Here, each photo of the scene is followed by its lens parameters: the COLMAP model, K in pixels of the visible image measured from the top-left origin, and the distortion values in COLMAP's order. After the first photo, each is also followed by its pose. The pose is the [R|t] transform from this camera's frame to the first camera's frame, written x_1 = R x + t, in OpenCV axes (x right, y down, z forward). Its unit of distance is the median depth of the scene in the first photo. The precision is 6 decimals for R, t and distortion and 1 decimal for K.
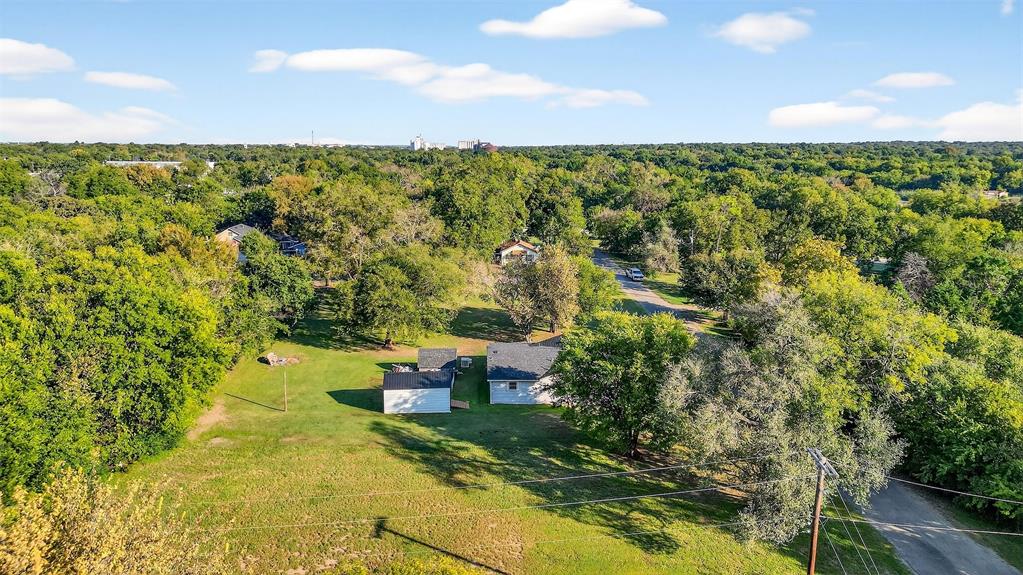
lens RADIAL K [[714.4, 0, 511.7], [0, 714.4, 307.9], [0, 0, 1]] dist [0.106527, -0.115849]
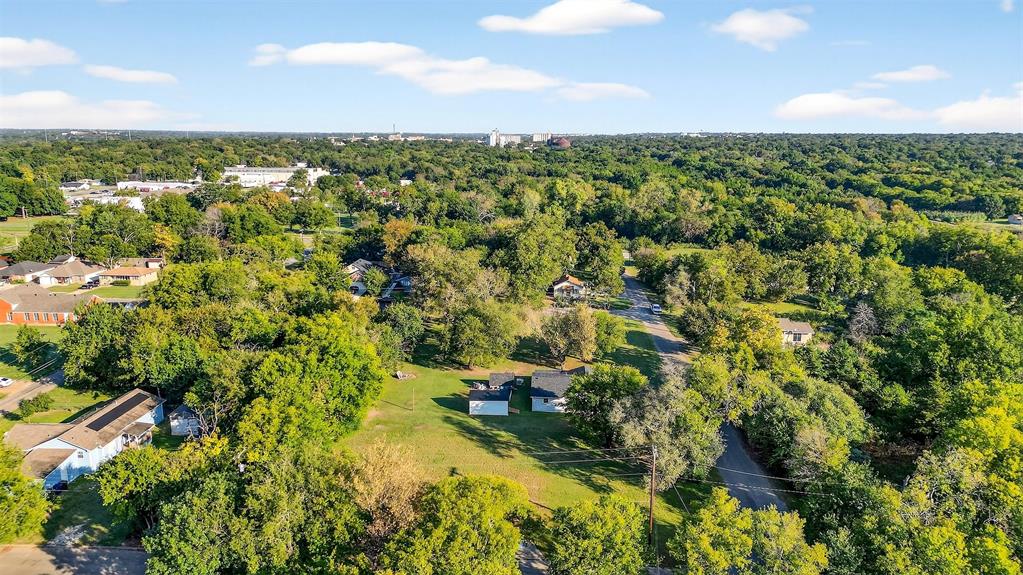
lens RADIAL K [[714.4, 0, 511.7], [0, 714.4, 307.9], [0, 0, 1]] dist [0.106527, -0.115849]
pose [[0.994775, 0.027424, -0.098338, 0.066220], [-0.025559, 0.999470, 0.020178, -0.112132], [0.098839, -0.017559, 0.994949, -0.534652]]
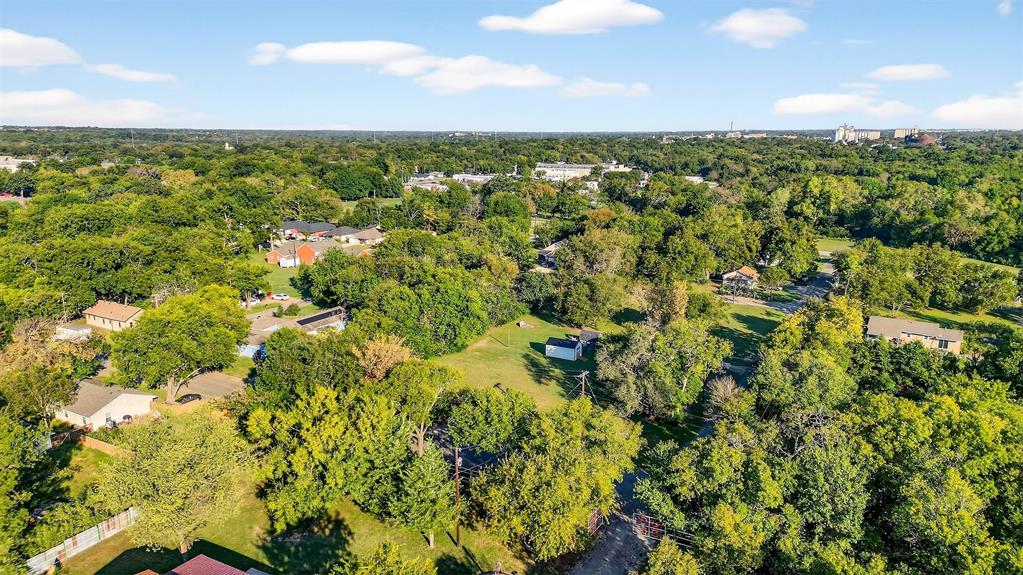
lens RADIAL K [[714.4, 0, 511.7], [0, 714.4, 307.9], [0, 0, 1]] dist [0.106527, -0.115849]
pose [[0.842548, 0.130173, -0.522654, 0.662729], [-0.118629, 0.991376, 0.055678, -0.079678], [0.525395, 0.015091, 0.850725, -0.691529]]
